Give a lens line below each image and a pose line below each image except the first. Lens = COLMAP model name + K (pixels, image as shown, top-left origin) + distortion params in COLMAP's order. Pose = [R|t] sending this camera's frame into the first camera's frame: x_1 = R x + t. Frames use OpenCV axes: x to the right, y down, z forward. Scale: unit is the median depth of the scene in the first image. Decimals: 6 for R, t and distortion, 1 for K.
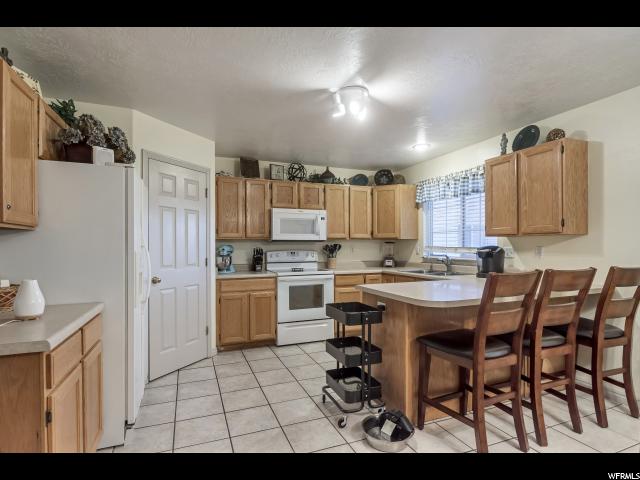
lens RADIAL K [[328.4, 0, 318.9], [0, 328.4, 249.0], [0, 0, 1]] dist [-0.001897, -0.000190]
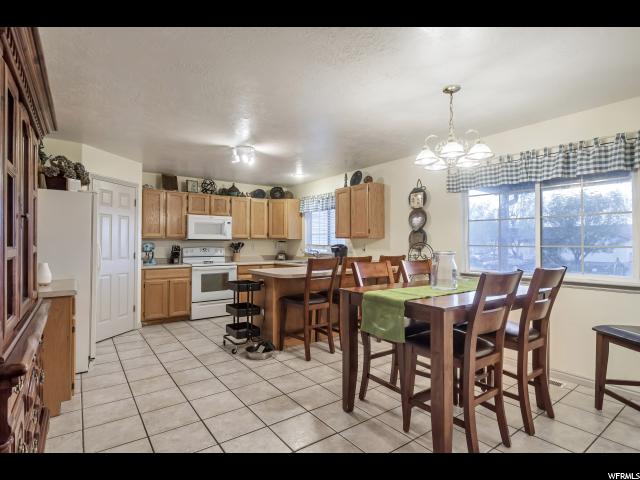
lens RADIAL K [[329.5, 0, 320.0], [0, 329.5, 240.0], [0, 0, 1]] dist [-0.002897, -0.000134]
pose [[0.967831, 0.008257, 0.251466, 0.036060], [-0.002988, 0.999768, -0.021327, 0.002618], [-0.251584, 0.019890, 0.967631, -0.396033]]
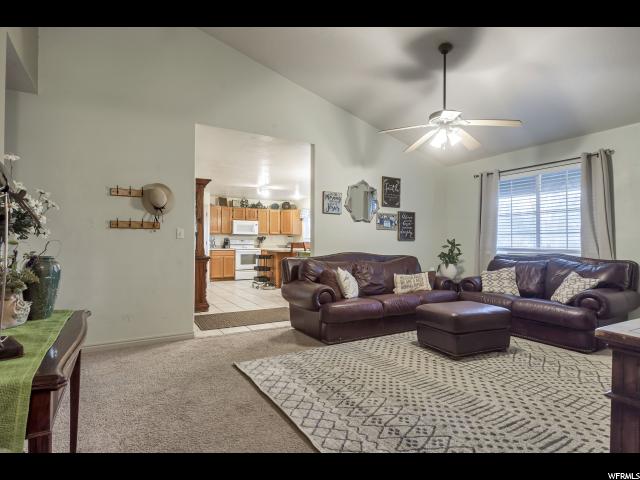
lens RADIAL K [[329.5, 0, 320.0], [0, 329.5, 240.0], [0, 0, 1]] dist [-0.002897, -0.000134]
pose [[0.986728, 0.009945, 0.162075, 0.081597], [-0.007955, 0.999885, -0.012921, 0.037885], [-0.162185, 0.011461, 0.986694, -1.361292]]
